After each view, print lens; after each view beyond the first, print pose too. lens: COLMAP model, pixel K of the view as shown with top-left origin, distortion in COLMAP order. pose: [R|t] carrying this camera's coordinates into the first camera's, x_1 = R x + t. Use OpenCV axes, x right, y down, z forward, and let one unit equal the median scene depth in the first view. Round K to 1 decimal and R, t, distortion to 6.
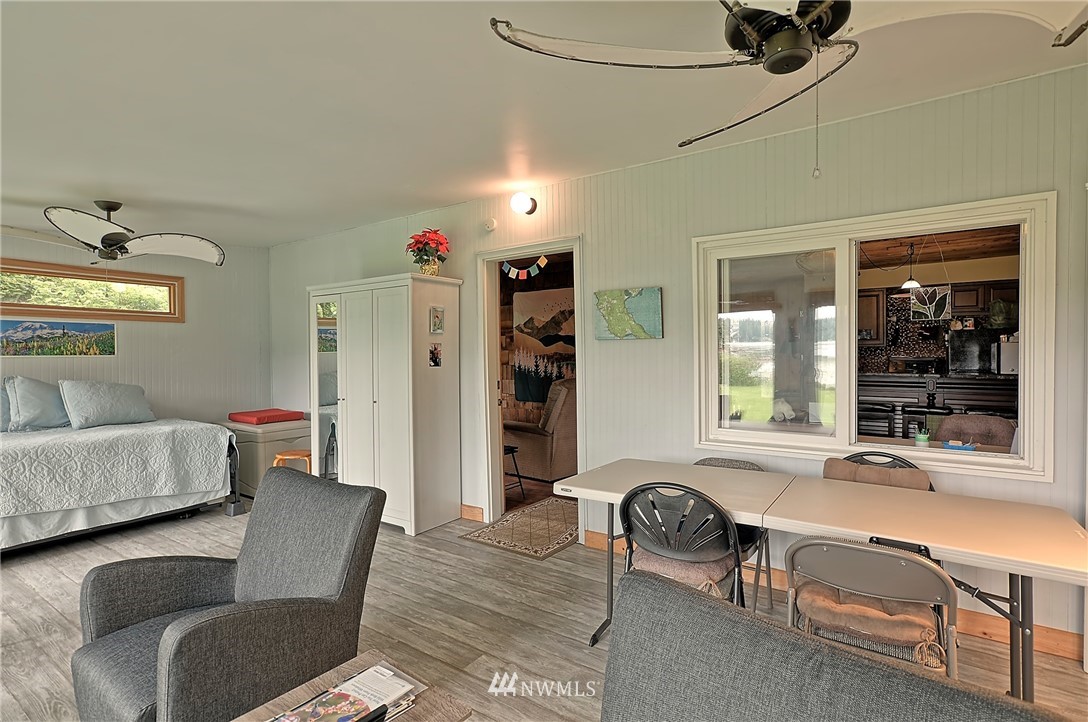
lens RADIAL K [[531.5, 0, 548.3], [0, 531.5, 359.4], [0, 0, 1]] dist [-0.041913, 0.039852]
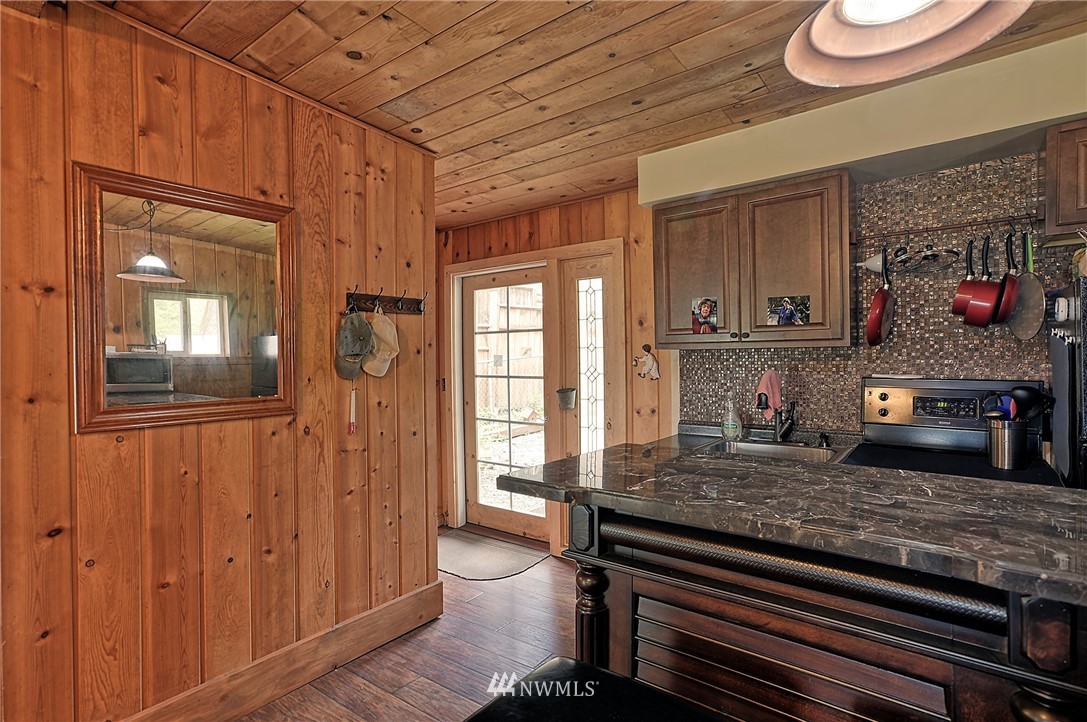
lens RADIAL K [[531.1, 0, 547.8], [0, 531.1, 359.4], [0, 0, 1]] dist [-0.041913, 0.039852]
pose [[0.998305, -0.002804, -0.058130, 0.475410], [0.002358, 0.999967, -0.007736, -0.014859], [0.058150, 0.007586, 0.998279, 0.665267]]
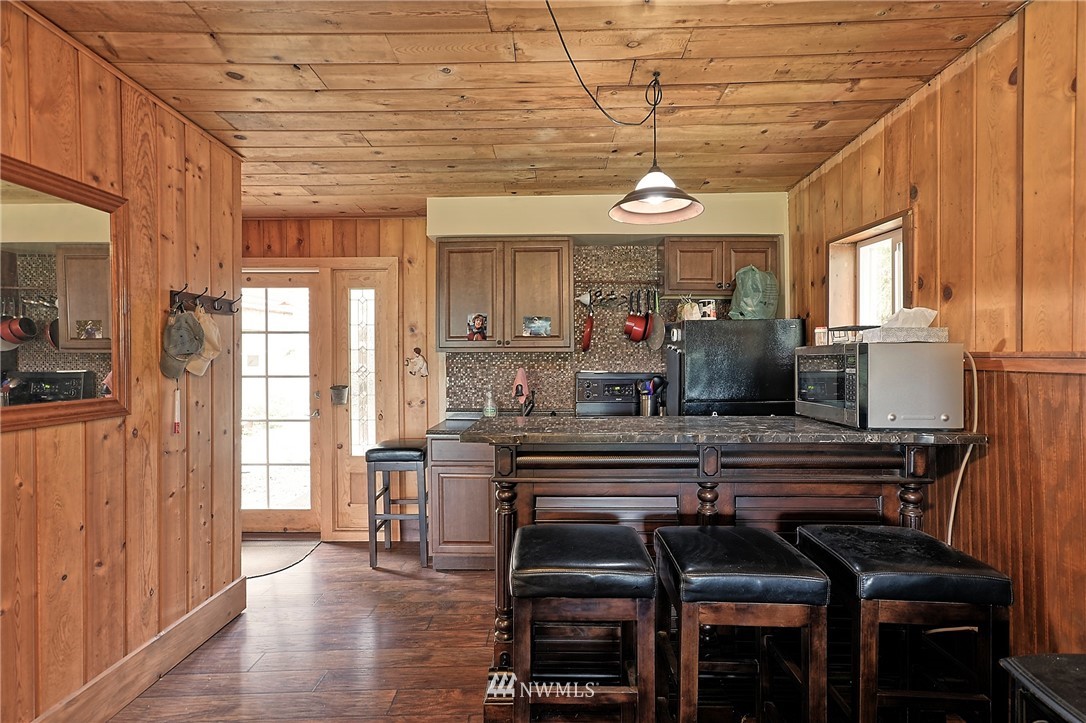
lens RADIAL K [[528.5, 0, 543.0], [0, 528.5, 361.5], [0, 0, 1]] dist [-0.001448, 0.000744]
pose [[0.837310, -0.000429, 0.546728, 0.339187], [0.003989, 0.999978, -0.005325, -0.013182], [-0.546714, 0.006639, 0.837293, 0.589581]]
